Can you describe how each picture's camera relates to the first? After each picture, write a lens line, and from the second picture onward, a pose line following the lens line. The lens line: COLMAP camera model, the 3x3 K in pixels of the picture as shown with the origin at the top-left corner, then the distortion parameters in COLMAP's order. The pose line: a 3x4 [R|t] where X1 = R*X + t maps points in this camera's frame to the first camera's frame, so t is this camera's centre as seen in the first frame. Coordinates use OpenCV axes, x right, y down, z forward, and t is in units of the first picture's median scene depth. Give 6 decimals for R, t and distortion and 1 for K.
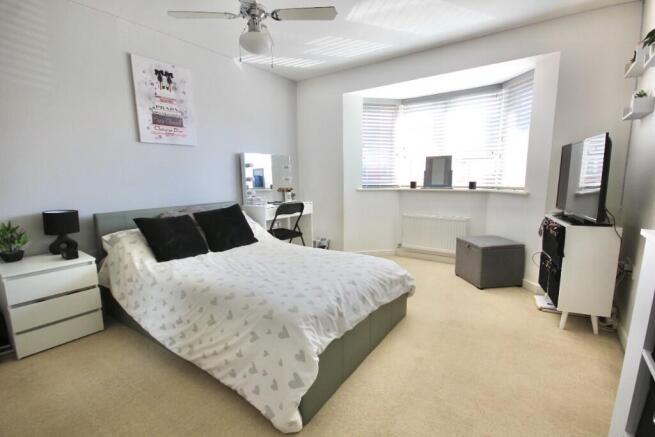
lens RADIAL K [[304.0, 0, 332.9], [0, 304.0, 223.1], [0, 0, 1]] dist [0.001319, 0.000380]
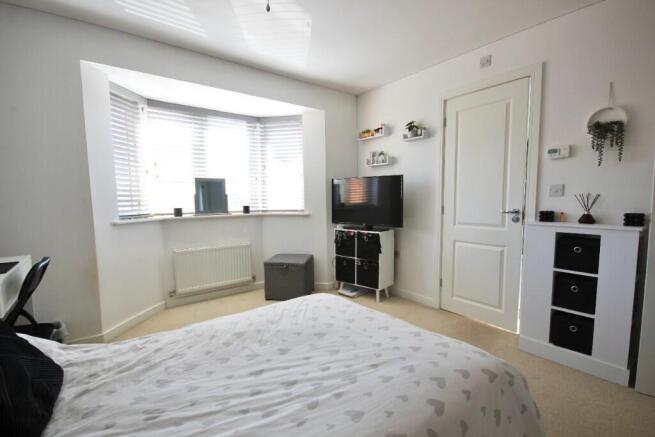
lens RADIAL K [[304.0, 0, 332.9], [0, 304.0, 223.1], [0, 0, 1]] dist [0.001319, 0.000380]
pose [[0.289192, -0.075657, 0.954277, -0.427953], [0.152965, 0.987715, 0.031952, -0.070434], [-0.944971, 0.136730, 0.297212, 0.450261]]
